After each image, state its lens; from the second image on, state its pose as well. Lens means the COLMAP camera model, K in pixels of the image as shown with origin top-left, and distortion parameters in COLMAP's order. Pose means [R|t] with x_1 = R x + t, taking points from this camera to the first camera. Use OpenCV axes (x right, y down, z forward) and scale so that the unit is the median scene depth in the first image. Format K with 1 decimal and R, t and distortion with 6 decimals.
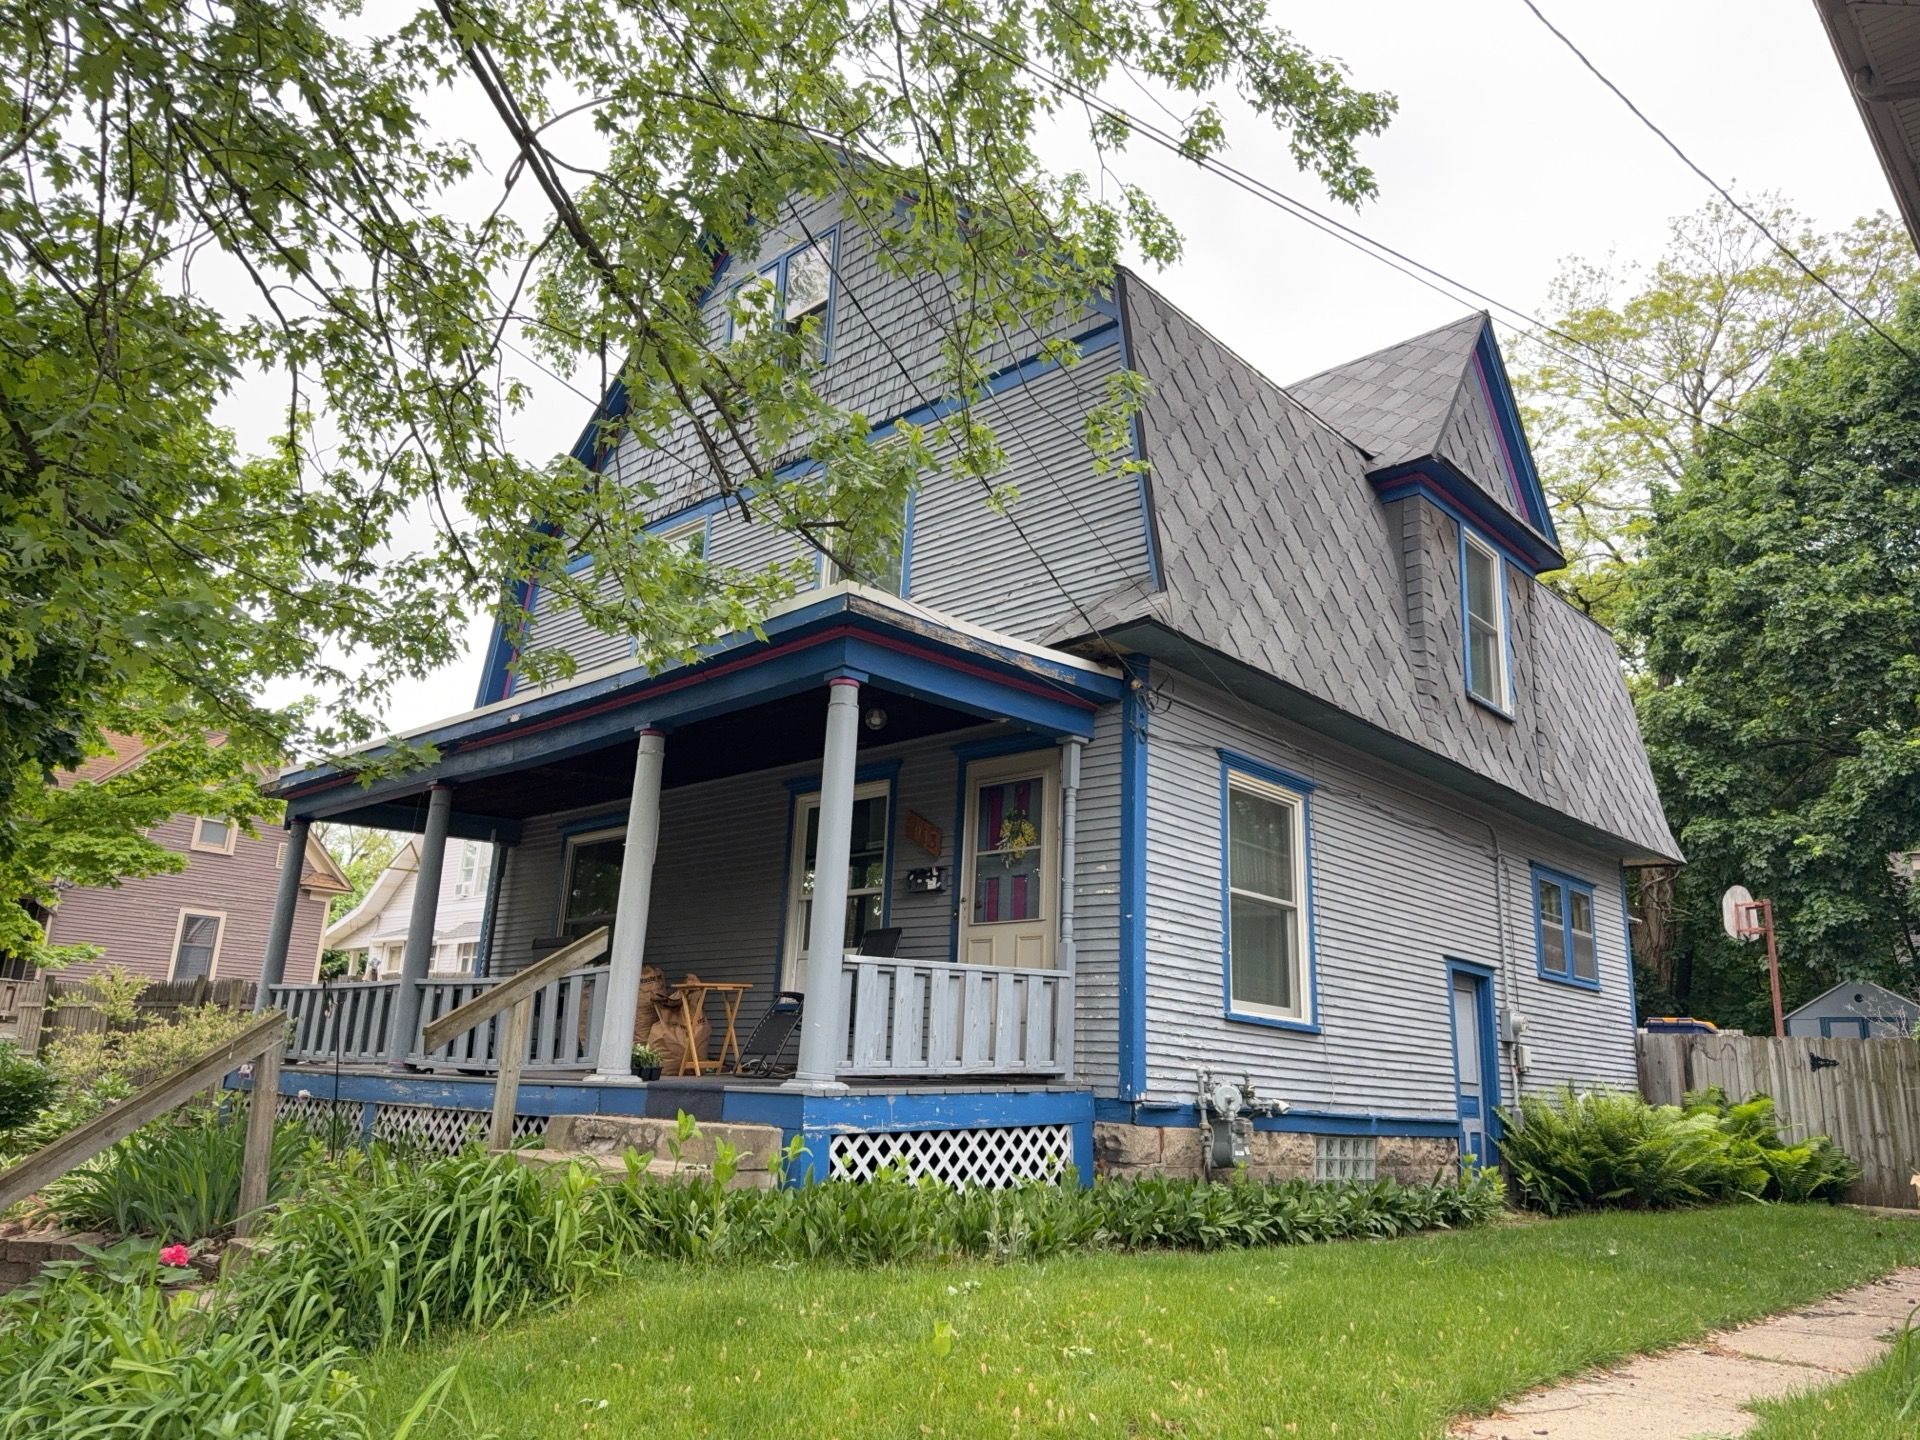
lens RADIAL K [[1329.4, 0, 944.4], [0, 1329.4, 739.7], [0, 0, 1]] dist [0.091314, -0.076450]
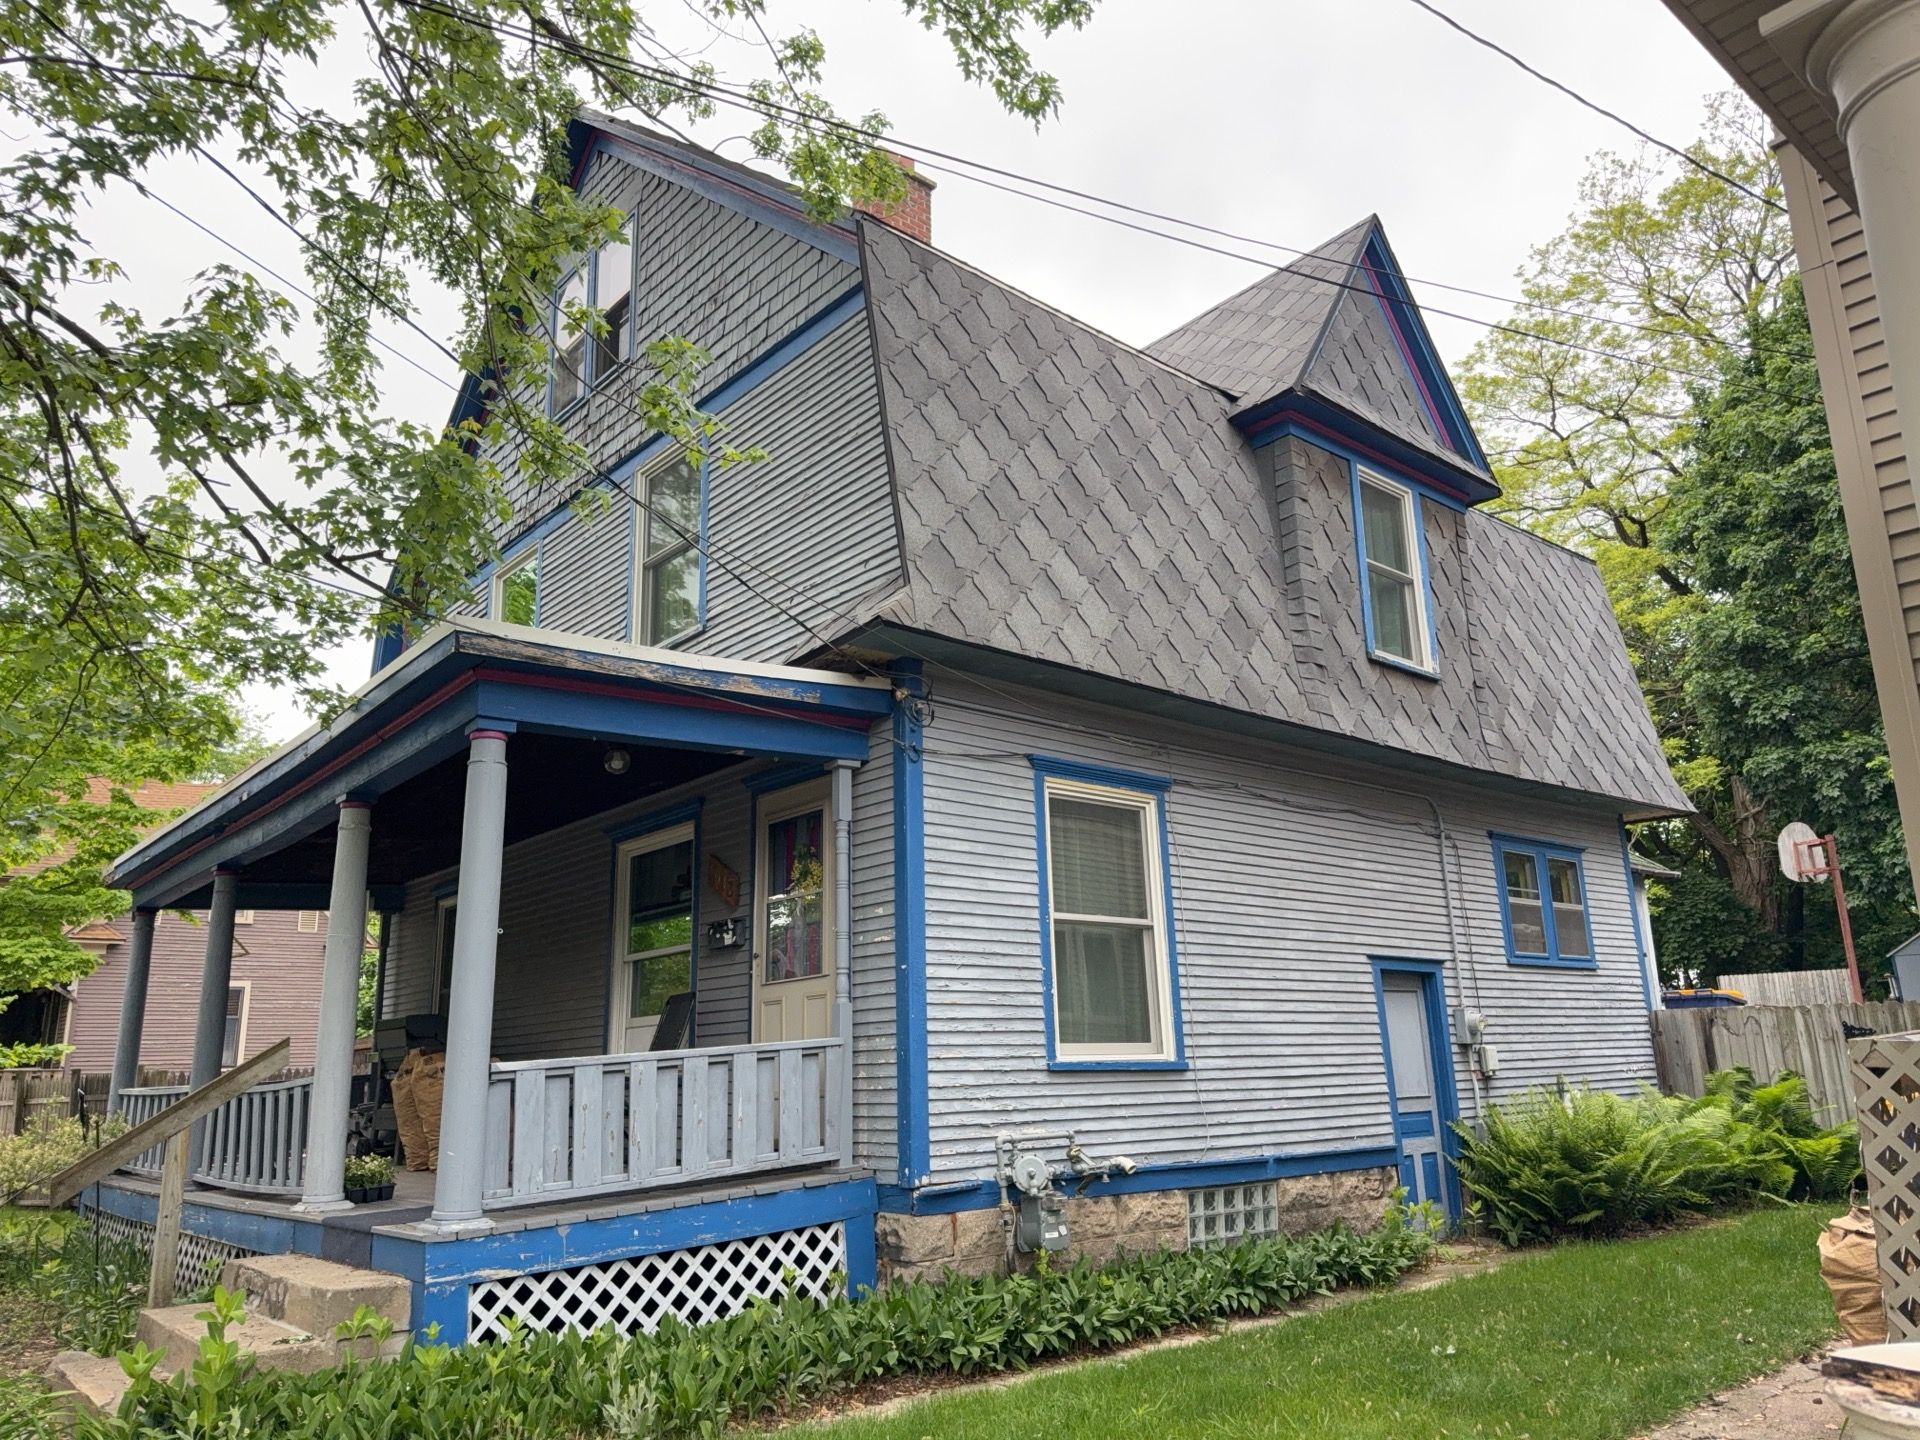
lens RADIAL K [[1277.2, 0, 1049.8], [0, 1277.2, 725.9], [0, 0, 1]] dist [0.122876, -0.162170]
pose [[0.992093, -0.096705, -0.079998, 0.282991], [0.097466, 0.995223, 0.005646, -0.015380], [0.079070, -0.013399, 0.996779, 0.169568]]
